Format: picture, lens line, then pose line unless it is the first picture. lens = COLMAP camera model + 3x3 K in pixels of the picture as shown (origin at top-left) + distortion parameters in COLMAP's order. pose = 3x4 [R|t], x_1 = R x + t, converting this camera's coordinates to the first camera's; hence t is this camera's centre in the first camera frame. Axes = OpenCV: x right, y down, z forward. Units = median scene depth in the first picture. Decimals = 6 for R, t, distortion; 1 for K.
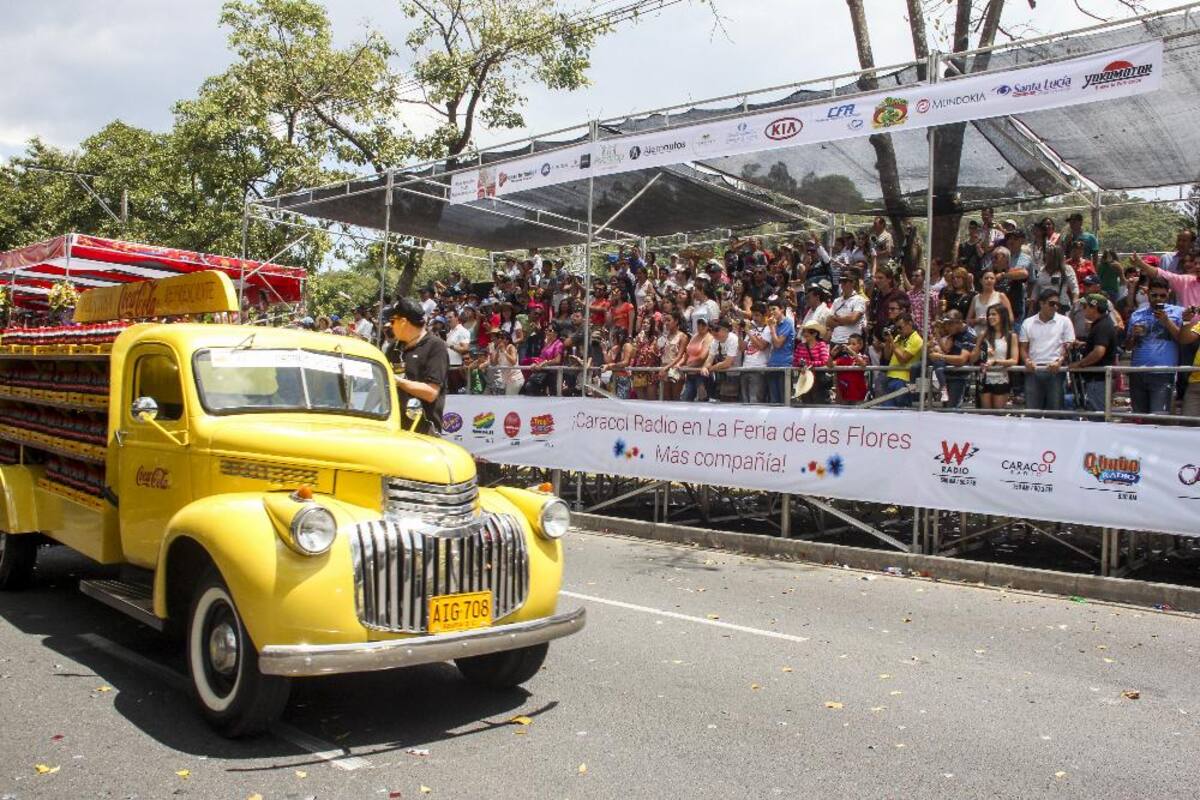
lens RADIAL K [[979.8, 0, 604.6], [0, 979.8, 396.4], [0, 0, 1]] dist [-0.119447, 0.092376]
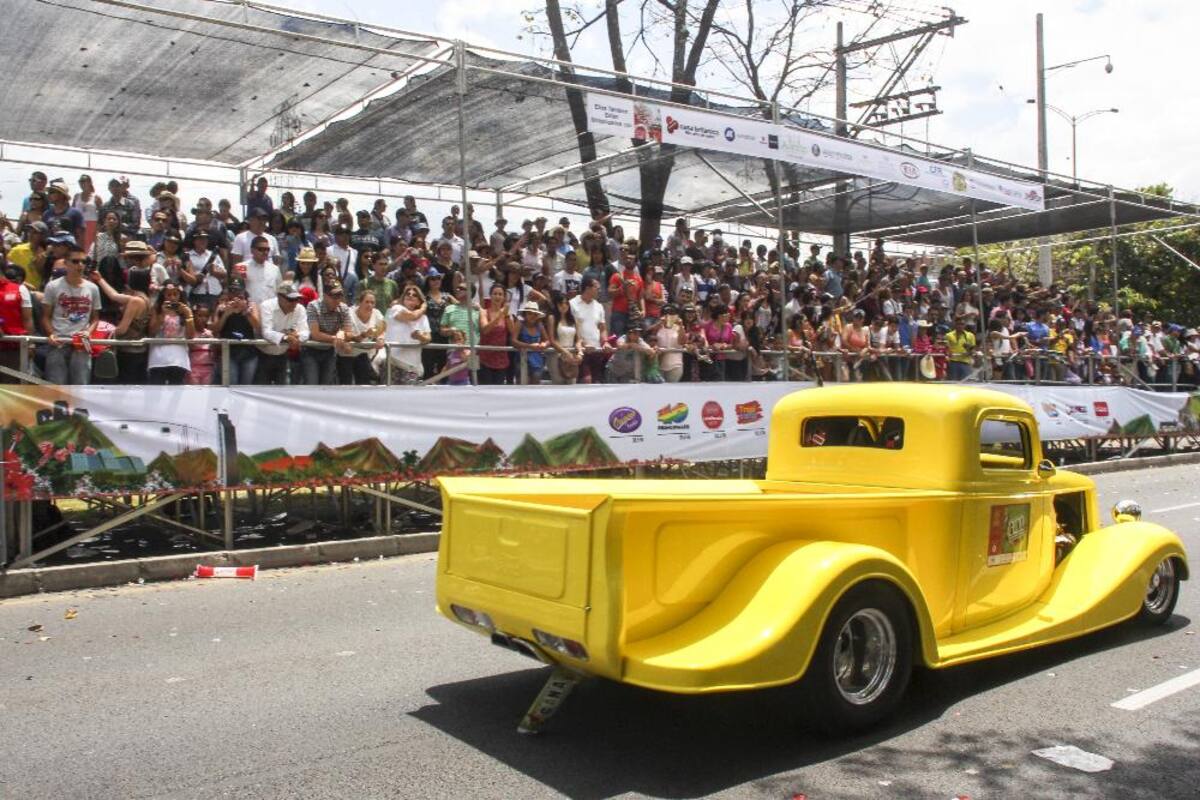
lens RADIAL K [[1063.2, 0, 587.9], [0, 1063.2, 396.0], [0, 0, 1]] dist [-0.102622, 0.016086]
pose [[0.222615, -0.041130, 0.974038, -1.106160], [0.010835, 0.999152, 0.039714, -0.029125], [-0.974846, 0.001713, 0.222872, 0.944036]]
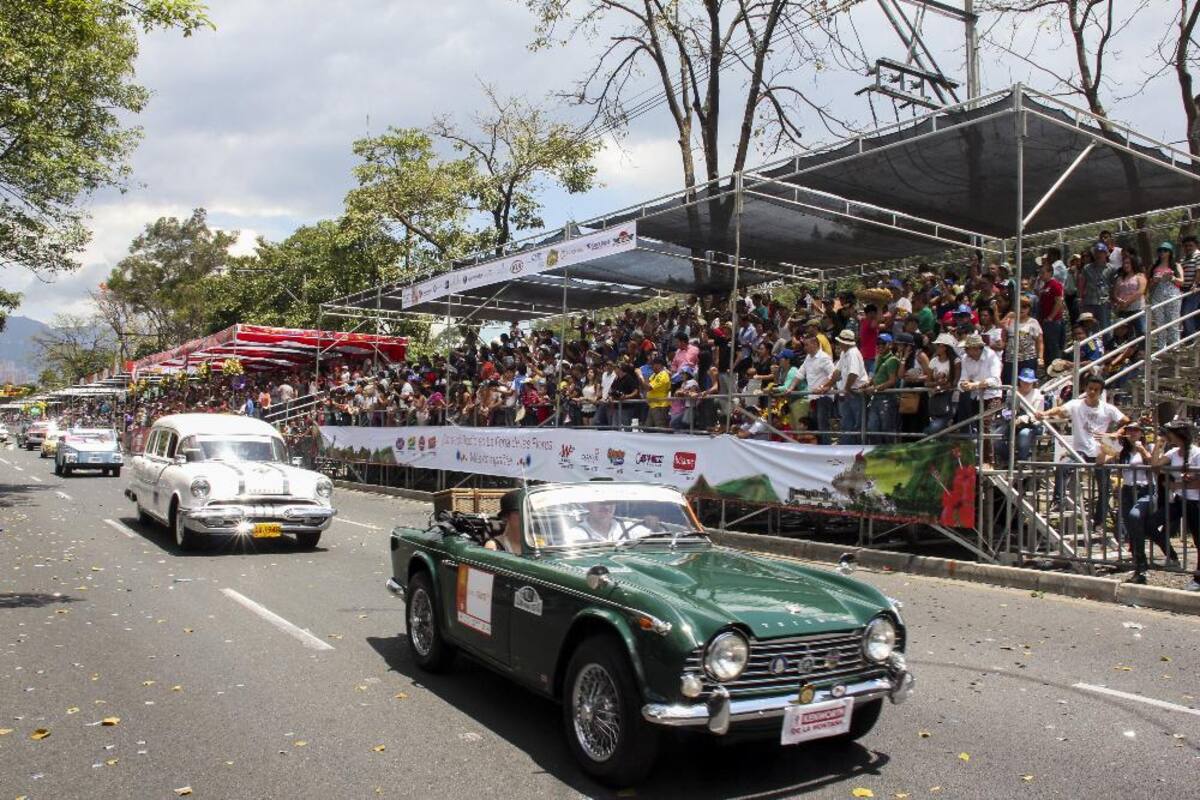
lens RADIAL K [[979.8, 0, 599.7], [0, 979.8, 402.0], [0, 0, 1]] dist [-0.119447, 0.092376]
pose [[0.967136, -0.032203, -0.252210, 0.644716], [0.024717, 0.999156, -0.032793, 0.021051], [0.253054, 0.025481, 0.967117, -0.543052]]
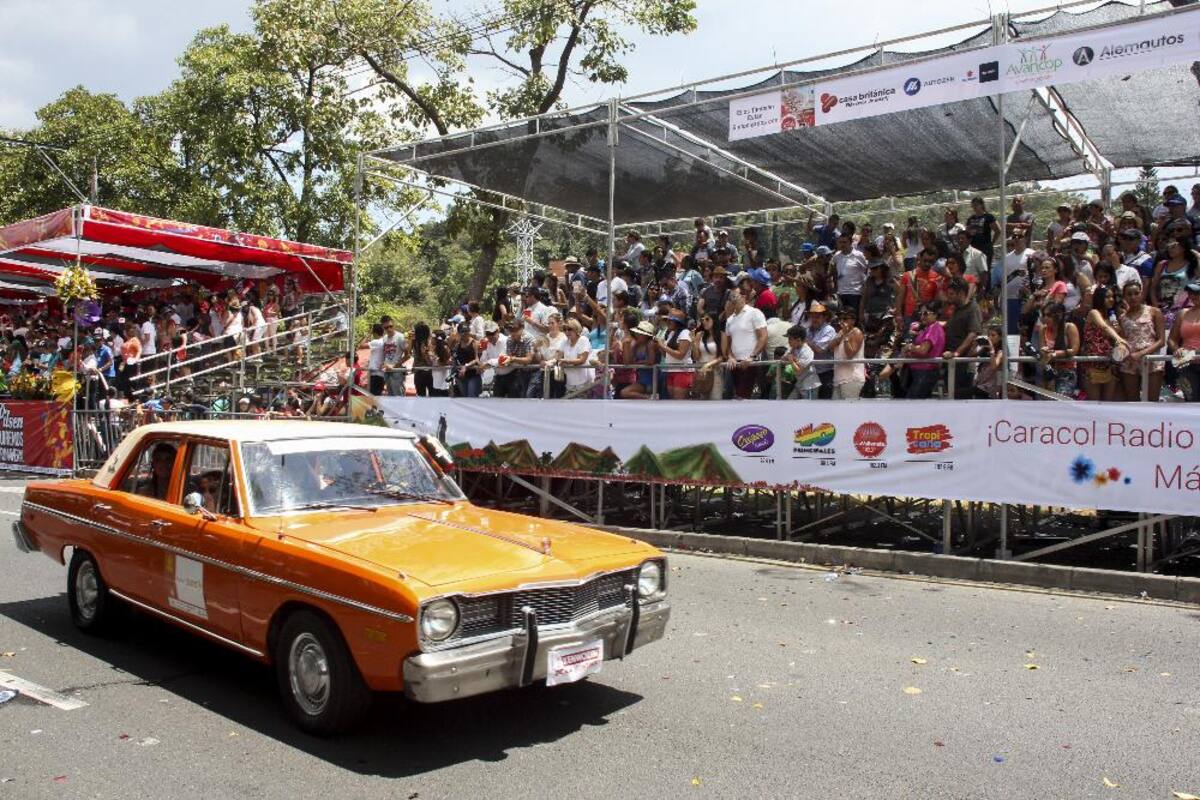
lens RADIAL K [[979.8, 0, 612.0], [0, 979.8, 398.7], [0, 0, 1]] dist [-0.119447, 0.092376]
pose [[0.995082, -0.025714, 0.095660, -0.370311], [0.025149, 0.999658, 0.007107, -0.011886], [-0.095810, -0.004667, 0.995389, 0.321875]]
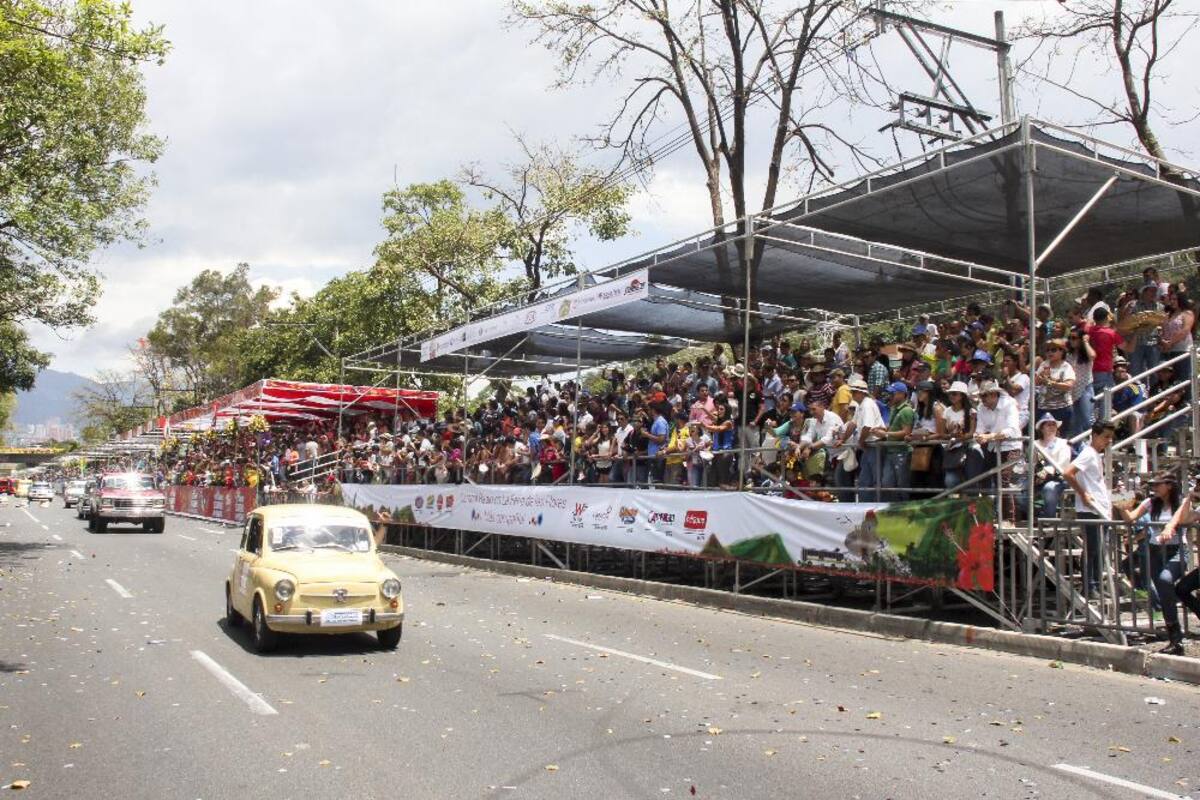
lens RADIAL K [[1032.4, 0, 576.9], [0, 1032.4, 383.5], [0, 0, 1]] dist [-0.120528, 0.100968]
pose [[0.943452, -0.061738, -0.325710, 0.704450], [0.028435, 0.993955, -0.106038, 0.021926], [0.330288, 0.090781, 0.939505, -0.534986]]
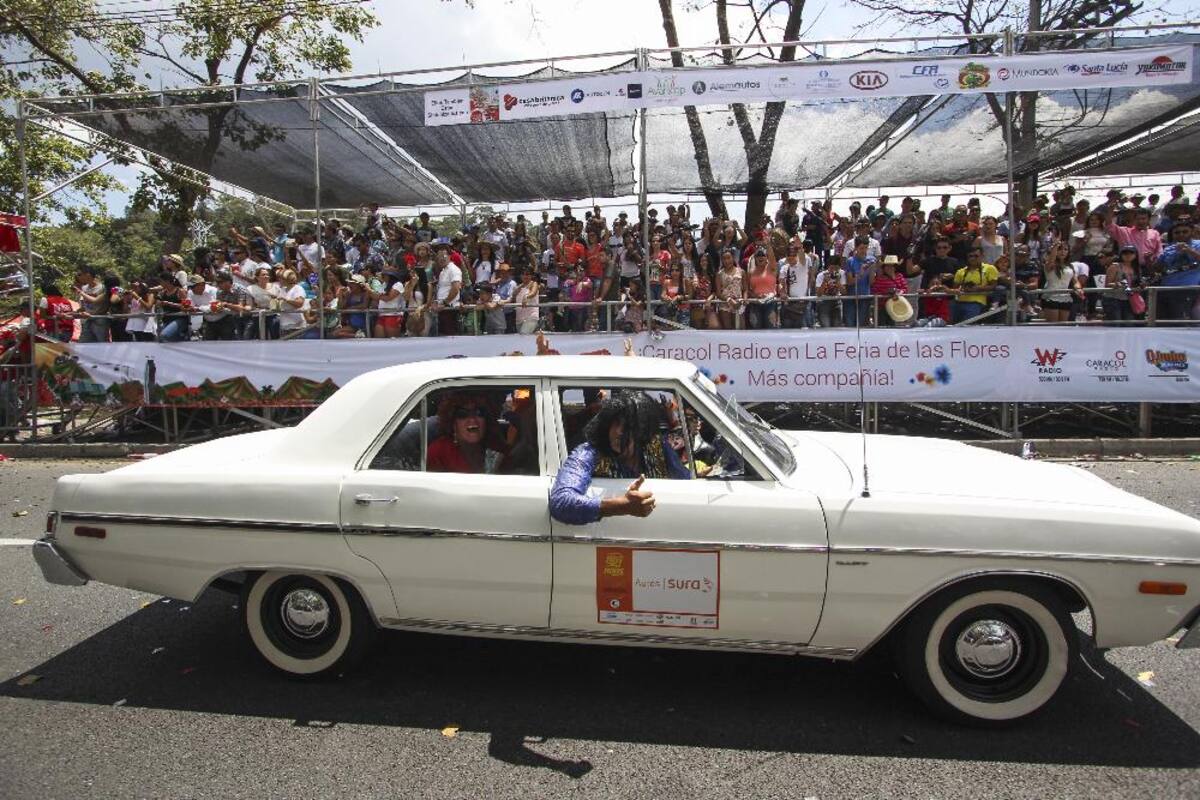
lens RADIAL K [[548.3, 0, 591.2], [0, 548.3, 383.4], [0, 0, 1]] dist [-0.011466, 0.001183]
pose [[0.811617, -0.092506, 0.576820, -0.401843], [0.042649, 0.994131, 0.099422, -0.003544], [-0.582631, -0.056092, 0.810799, 0.558435]]
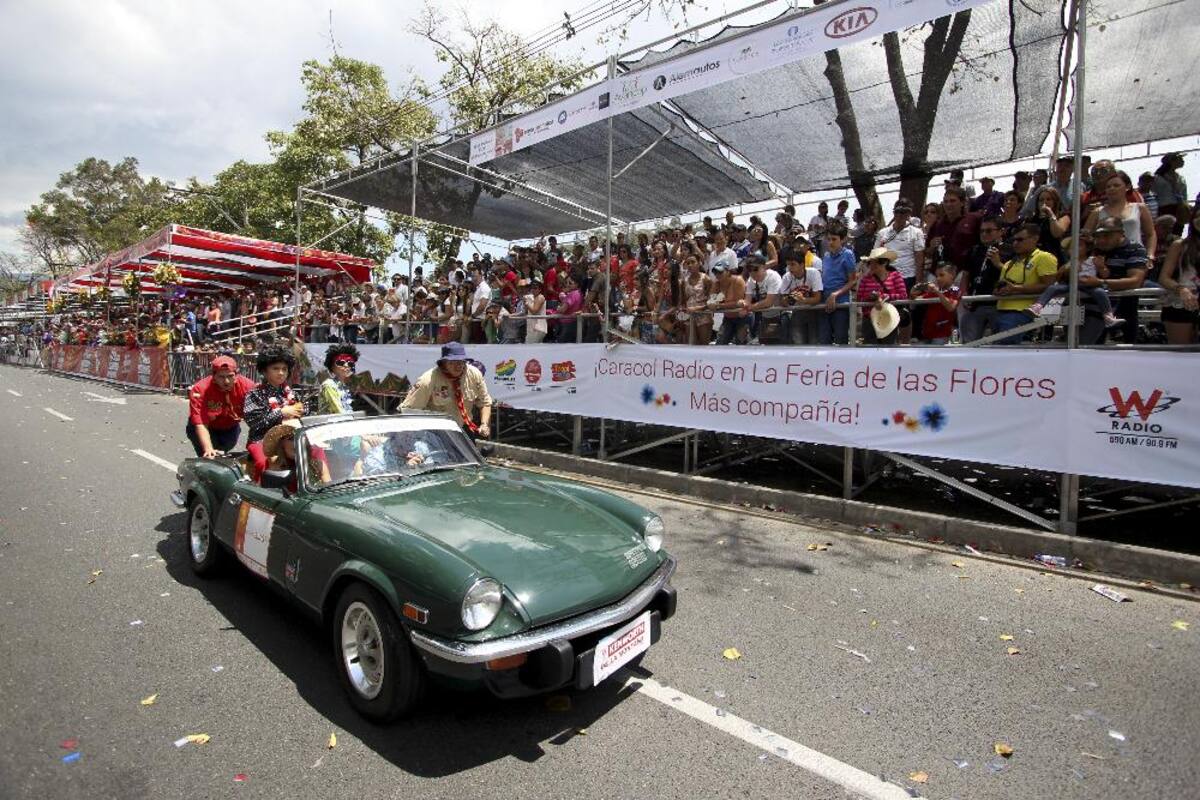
lens RADIAL K [[548.3, 0, 601.0], [0, 548.3, 383.4], [0, 0, 1]] dist [-0.011466, 0.001183]
pose [[0.998808, -0.014157, 0.046707, -0.052476], [0.011560, 0.998398, 0.055396, 0.010418], [-0.047417, -0.054790, 0.997371, 0.437348]]
